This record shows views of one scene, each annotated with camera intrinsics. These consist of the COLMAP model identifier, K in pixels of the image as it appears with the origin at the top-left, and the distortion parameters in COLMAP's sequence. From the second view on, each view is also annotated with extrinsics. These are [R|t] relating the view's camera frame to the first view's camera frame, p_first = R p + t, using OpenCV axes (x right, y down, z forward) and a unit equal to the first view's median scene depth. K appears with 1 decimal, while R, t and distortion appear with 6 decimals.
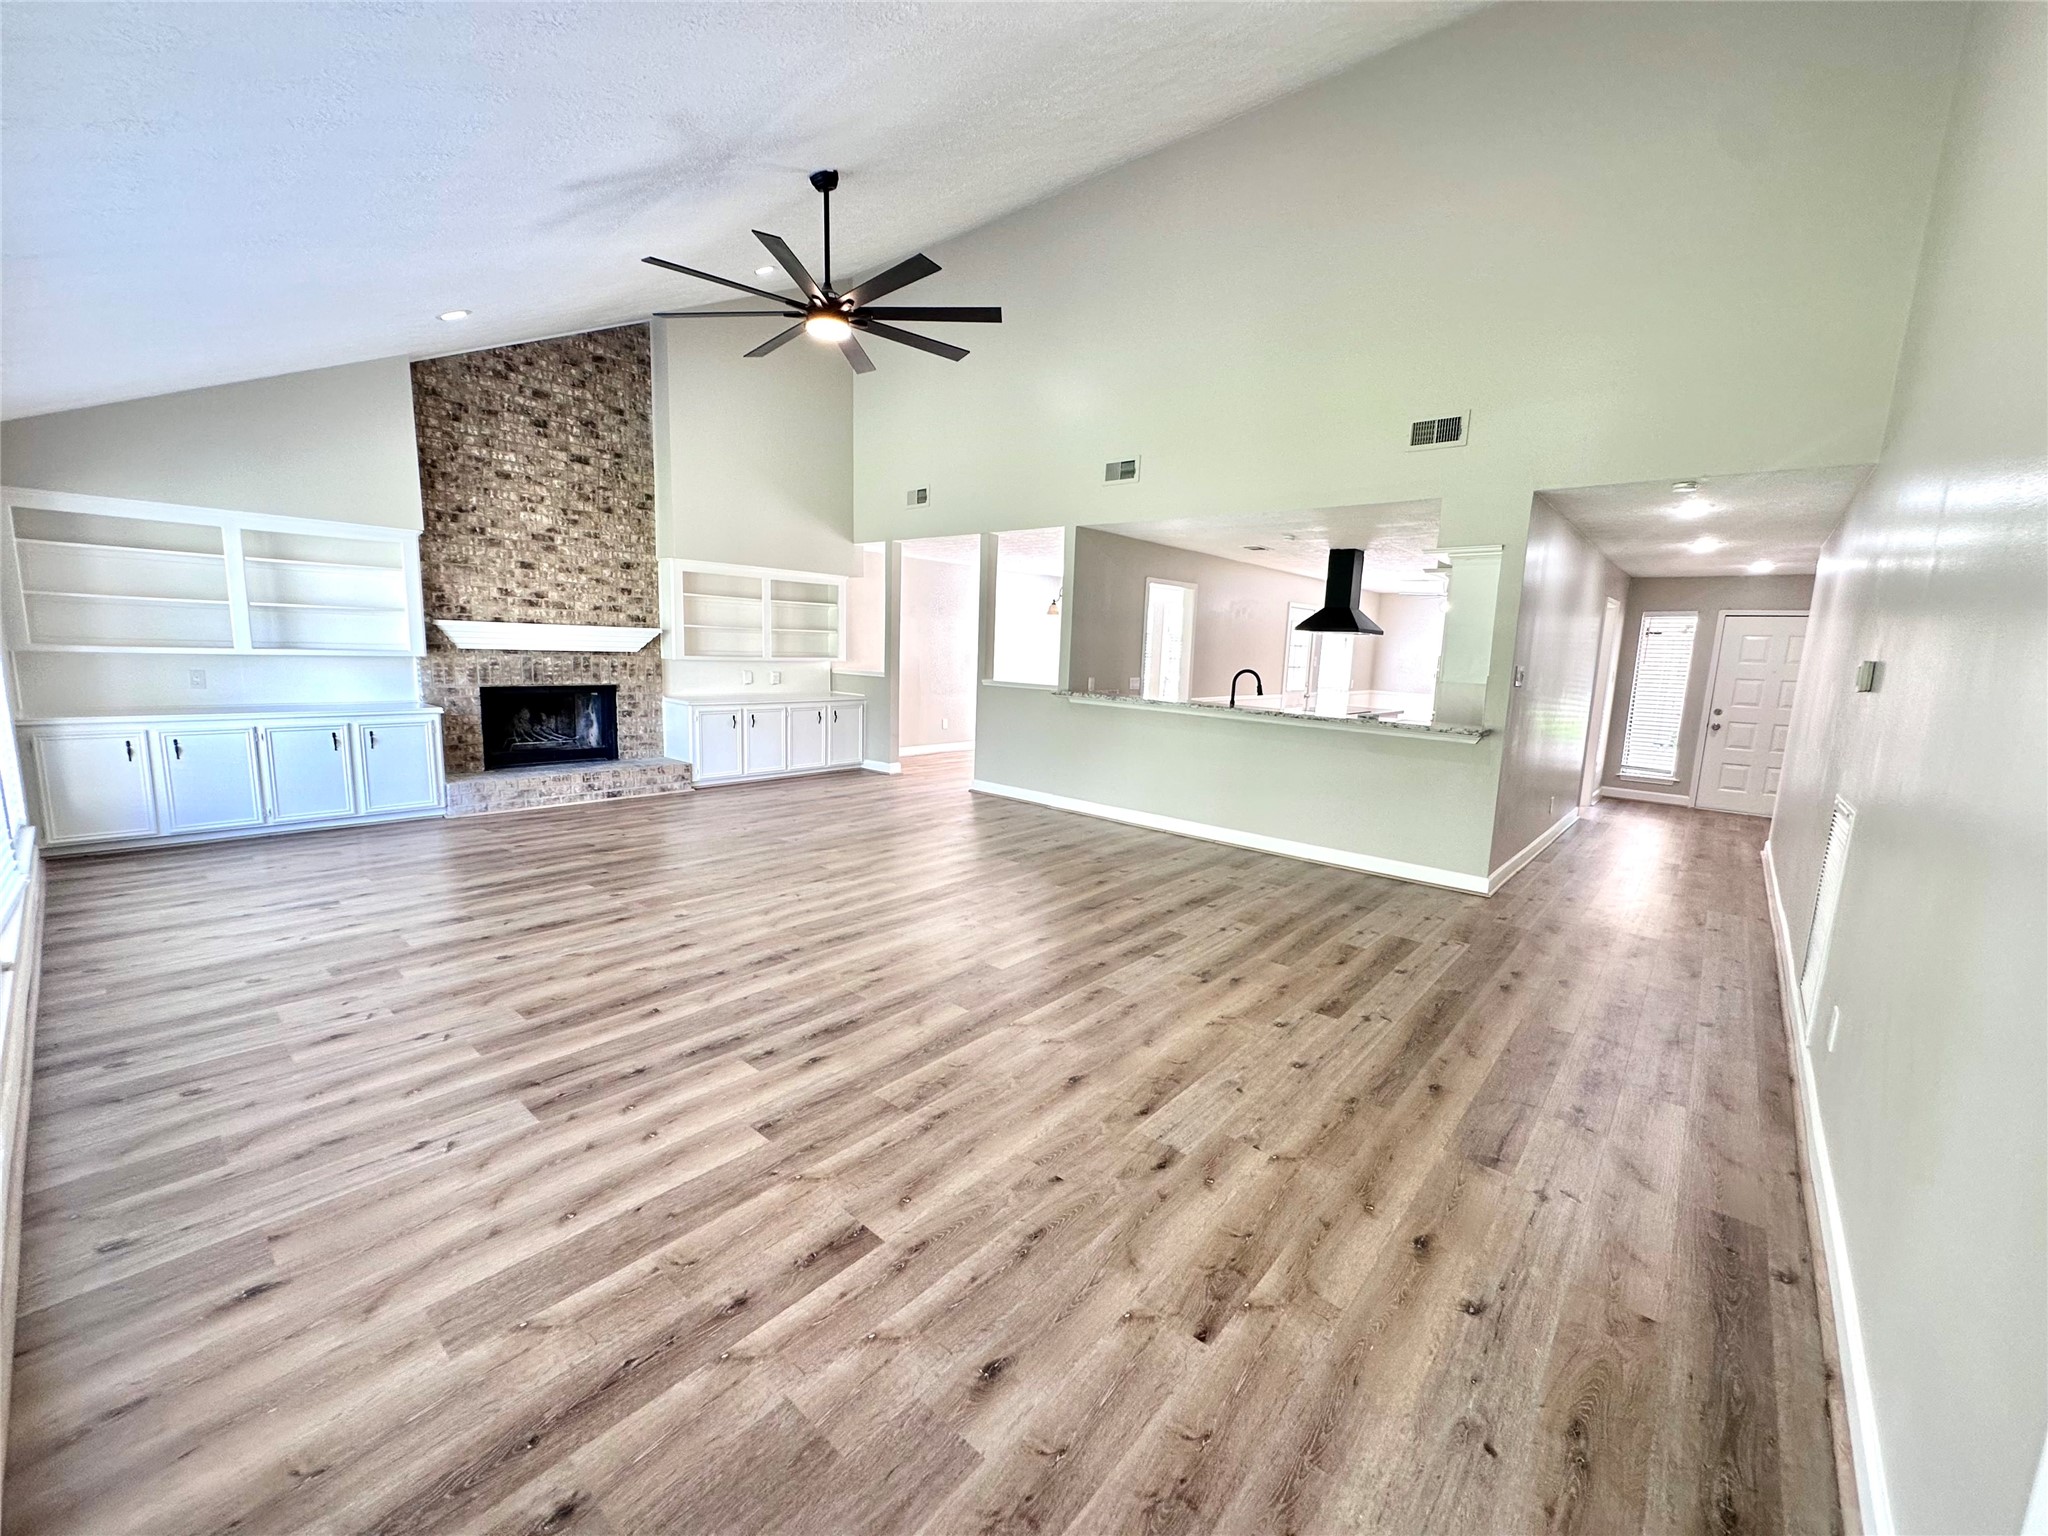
lens RADIAL K [[815.9, 0, 1024.0], [0, 815.9, 768.0], [0, 0, 1]] dist [-0.000995, 0.000197]
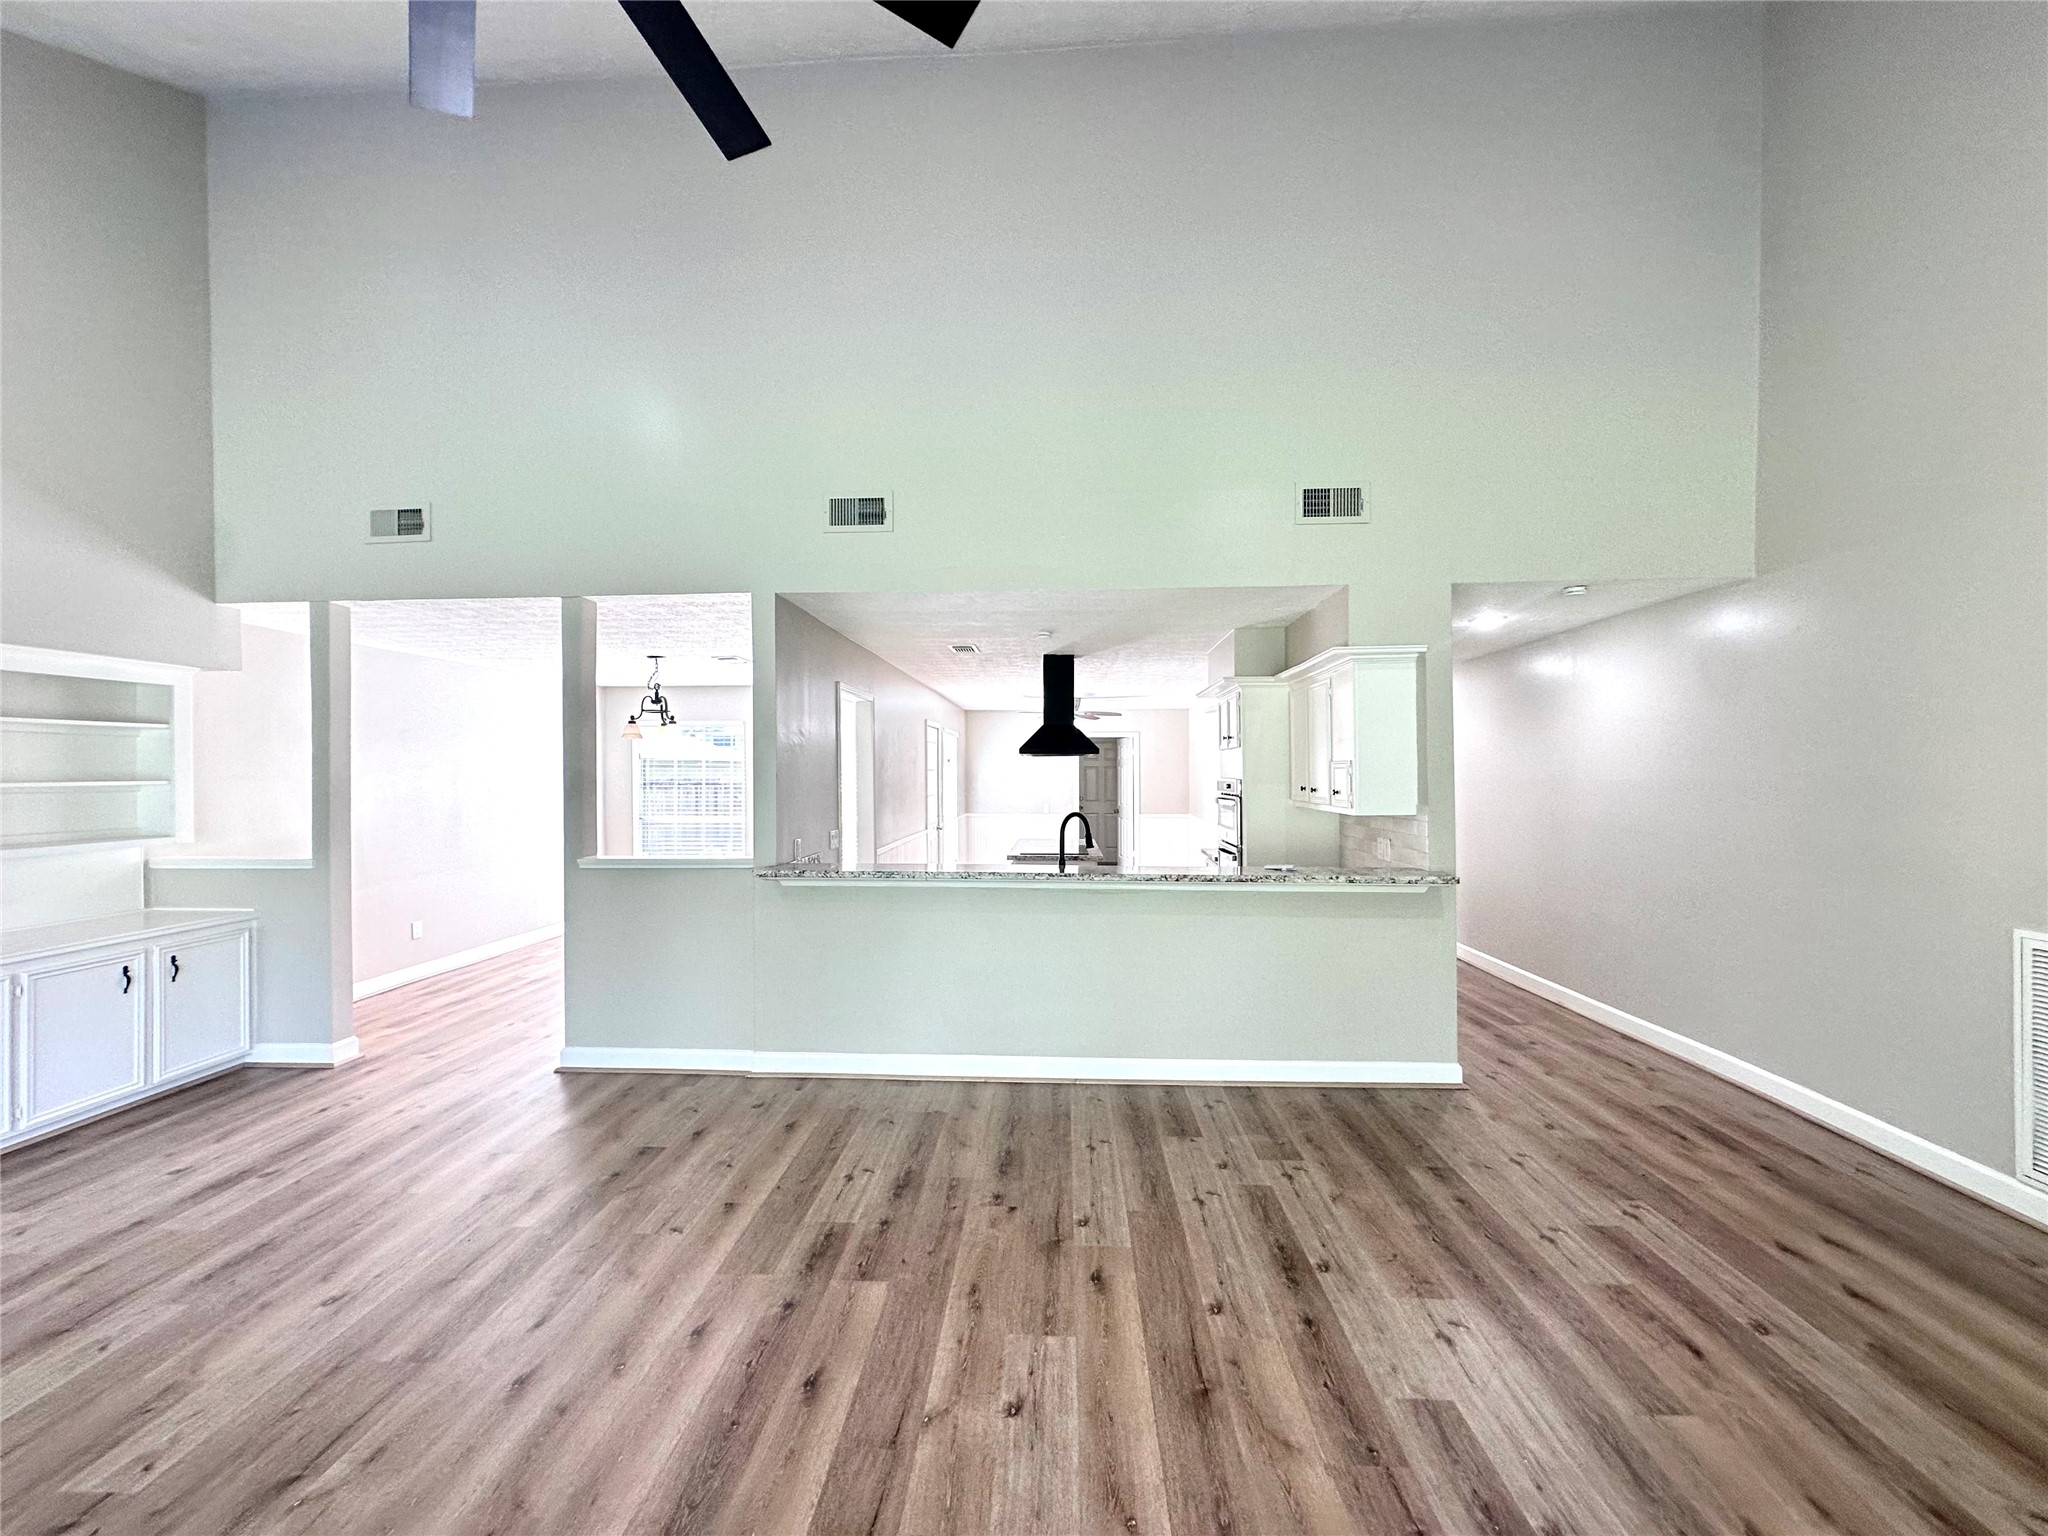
lens RADIAL K [[815.9, 0, 1024.0], [0, 815.9, 768.0], [0, 0, 1]] dist [-0.000995, 0.000197]
pose [[0.791946, -0.035687, 0.609548, -0.184326], [0.125215, 0.986566, -0.104923, -0.093677], [-0.597615, 0.159418, 0.785775, 0.494047]]
